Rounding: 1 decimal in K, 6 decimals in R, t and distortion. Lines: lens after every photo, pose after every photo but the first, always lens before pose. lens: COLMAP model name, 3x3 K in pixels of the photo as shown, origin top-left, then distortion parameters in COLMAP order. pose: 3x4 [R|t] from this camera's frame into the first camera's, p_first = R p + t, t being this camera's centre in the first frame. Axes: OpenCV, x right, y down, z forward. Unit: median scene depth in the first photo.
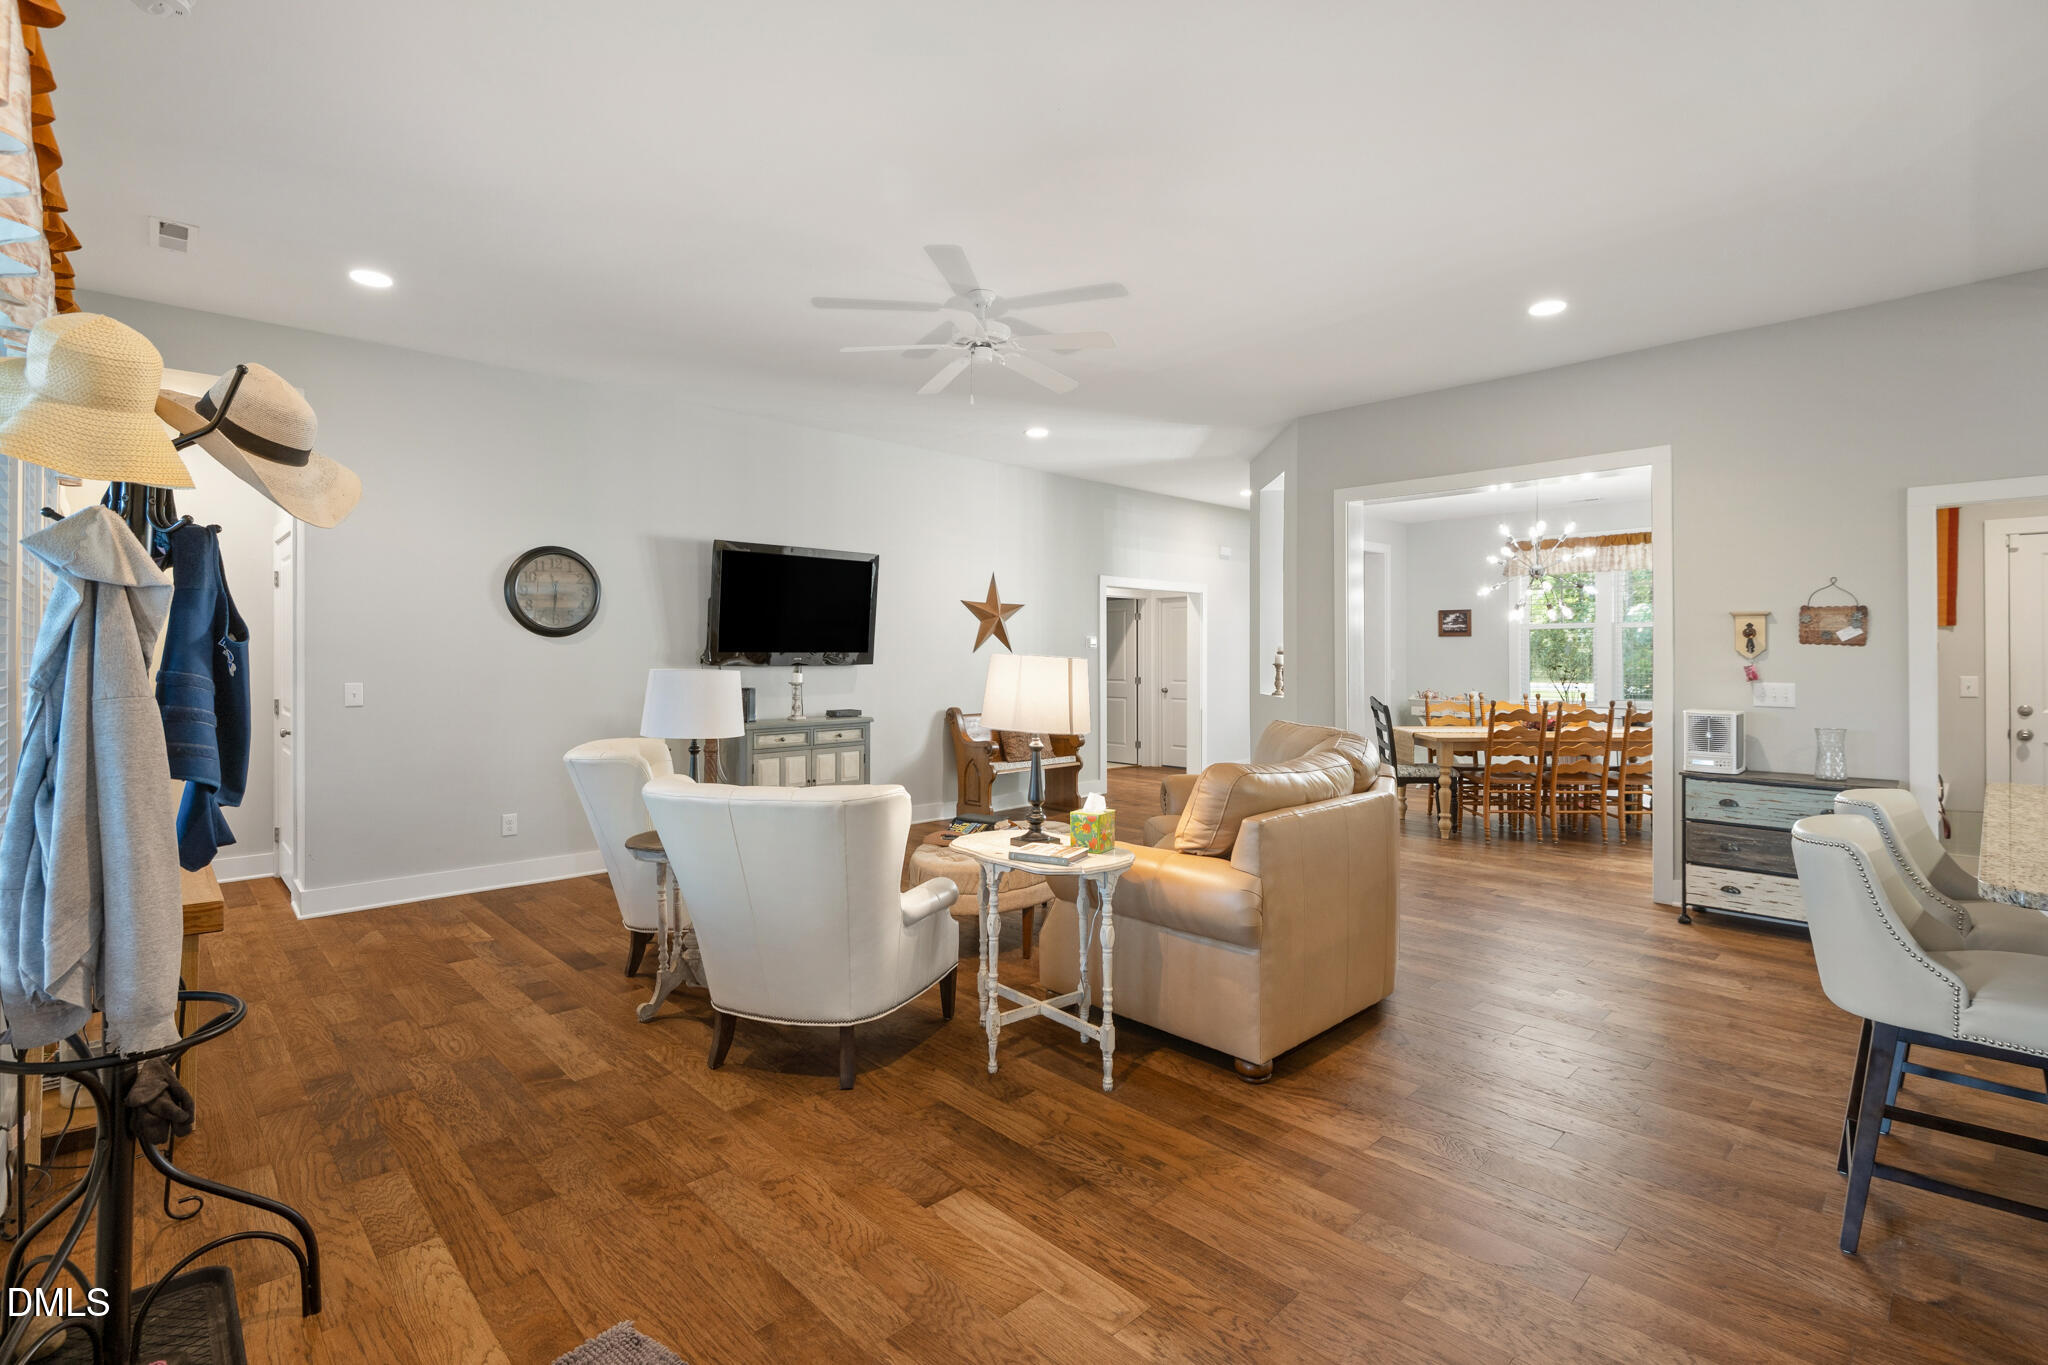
lens RADIAL K [[938.8, 0, 1023.8], [0, 938.8, 664.8], [0, 0, 1]] dist [0.000722, -0.000288]
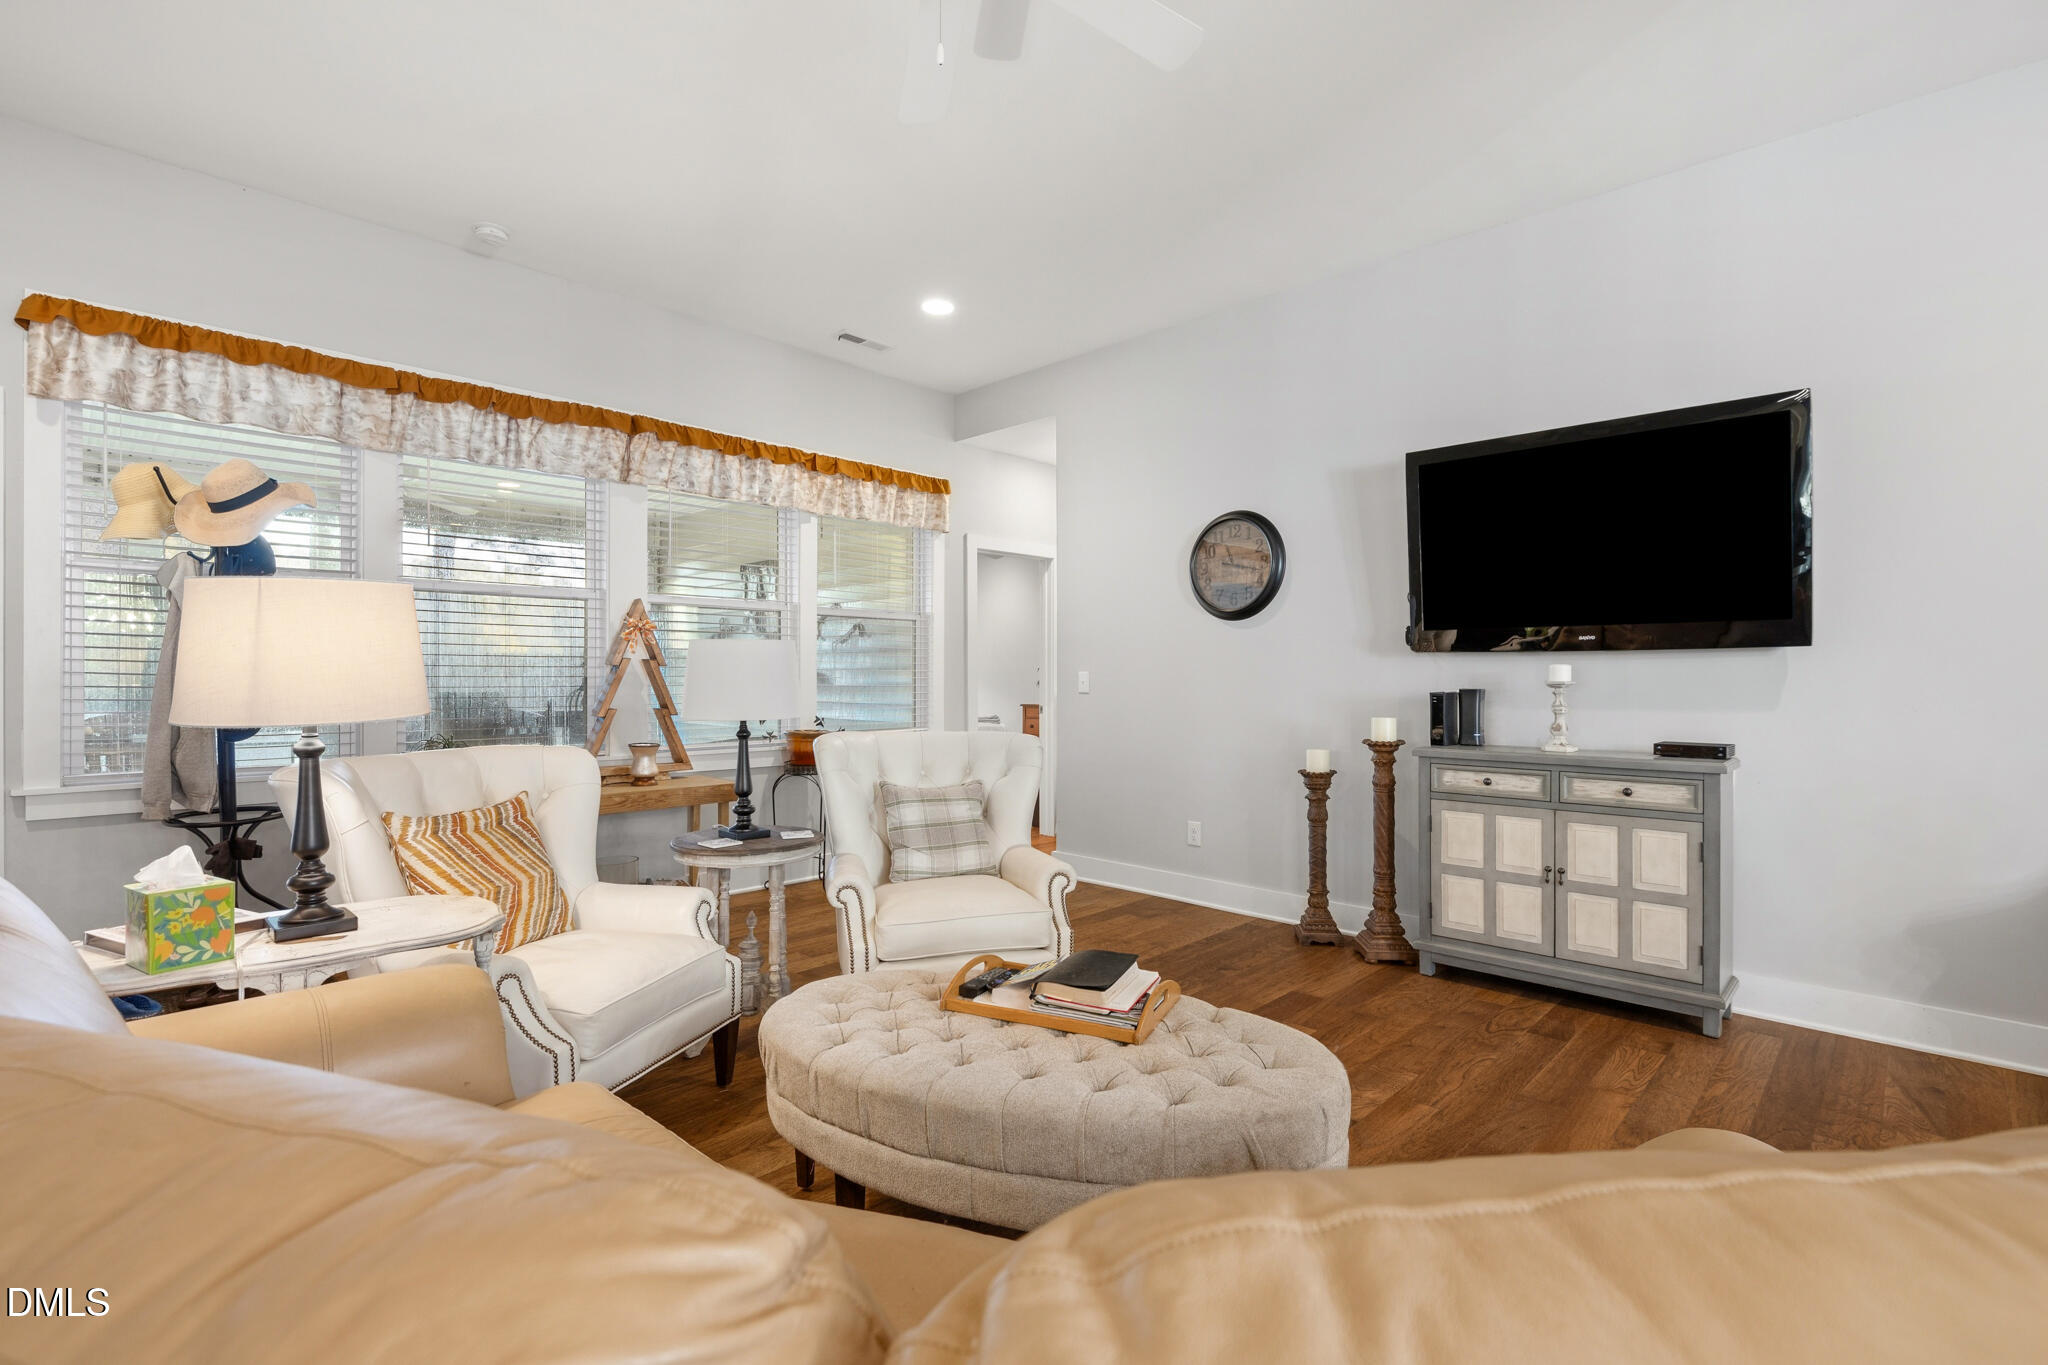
lens RADIAL K [[949.6, 0, 1024.0], [0, 949.6, 682.5], [0, 0, 1]] dist [0.001469, 0.000034]
pose [[0.035935, 0.008520, -0.999318, 0.320153], [-0.012572, 0.999888, 0.008073, 0.020648], [0.999275, 0.012274, 0.036038, 0.752410]]
